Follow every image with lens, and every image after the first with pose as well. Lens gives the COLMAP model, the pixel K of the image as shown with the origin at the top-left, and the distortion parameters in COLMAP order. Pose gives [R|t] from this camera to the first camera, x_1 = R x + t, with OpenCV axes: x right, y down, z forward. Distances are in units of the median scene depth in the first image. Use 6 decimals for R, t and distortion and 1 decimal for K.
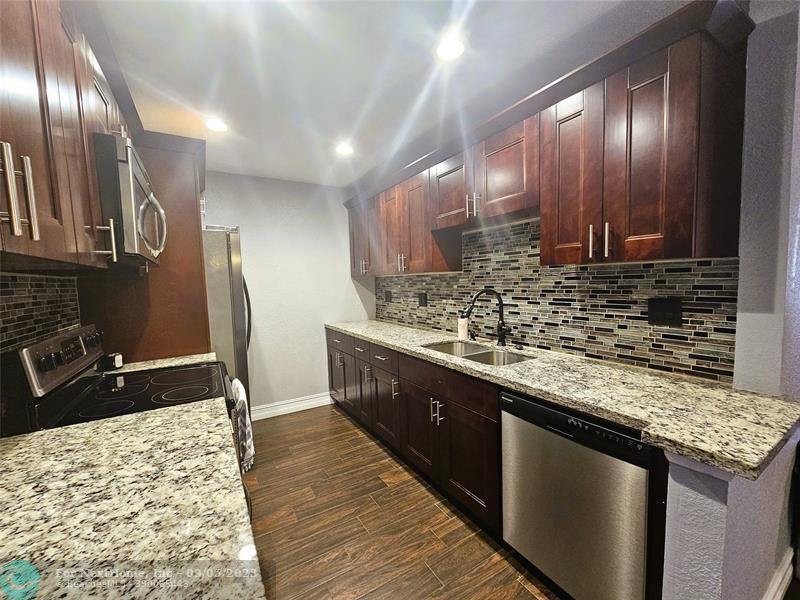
lens RADIAL K [[326.8, 0, 395.9], [0, 326.8, 305.3], [0, 0, 1]] dist [0.000176, -0.000953]
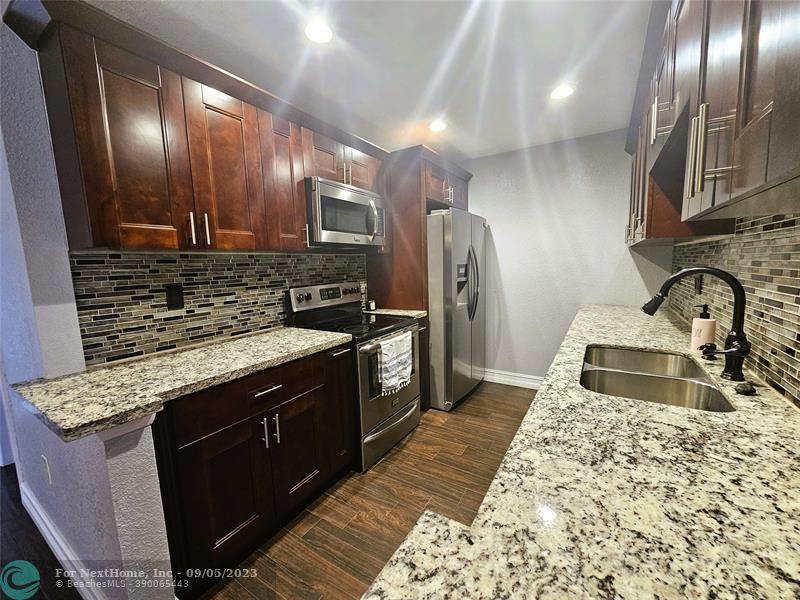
lens RADIAL K [[326.8, 0, 395.9], [0, 326.8, 305.3], [0, 0, 1]] dist [0.000176, -0.000953]
pose [[0.447088, 0.127542, -0.885350, 0.707815], [-0.051888, 0.991814, 0.116676, -0.031789], [0.892984, -0.006226, 0.450046, 0.401308]]
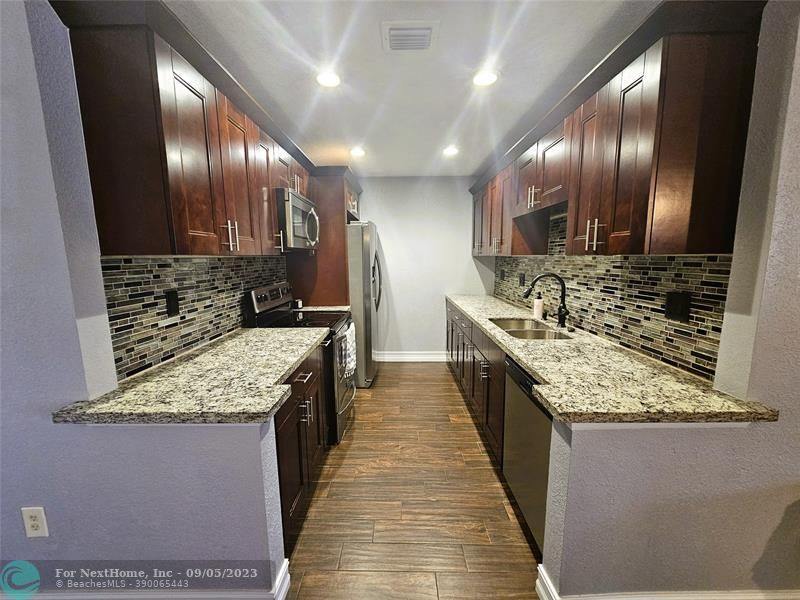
lens RADIAL K [[326.8, 0, 395.9], [0, 326.8, 305.3], [0, 0, 1]] dist [0.000176, -0.000953]
pose [[0.849946, 0.099493, -0.517390, 0.550647], [-0.056623, 0.993570, 0.098042, -0.028426], [0.523818, -0.054035, 0.850115, -0.251757]]
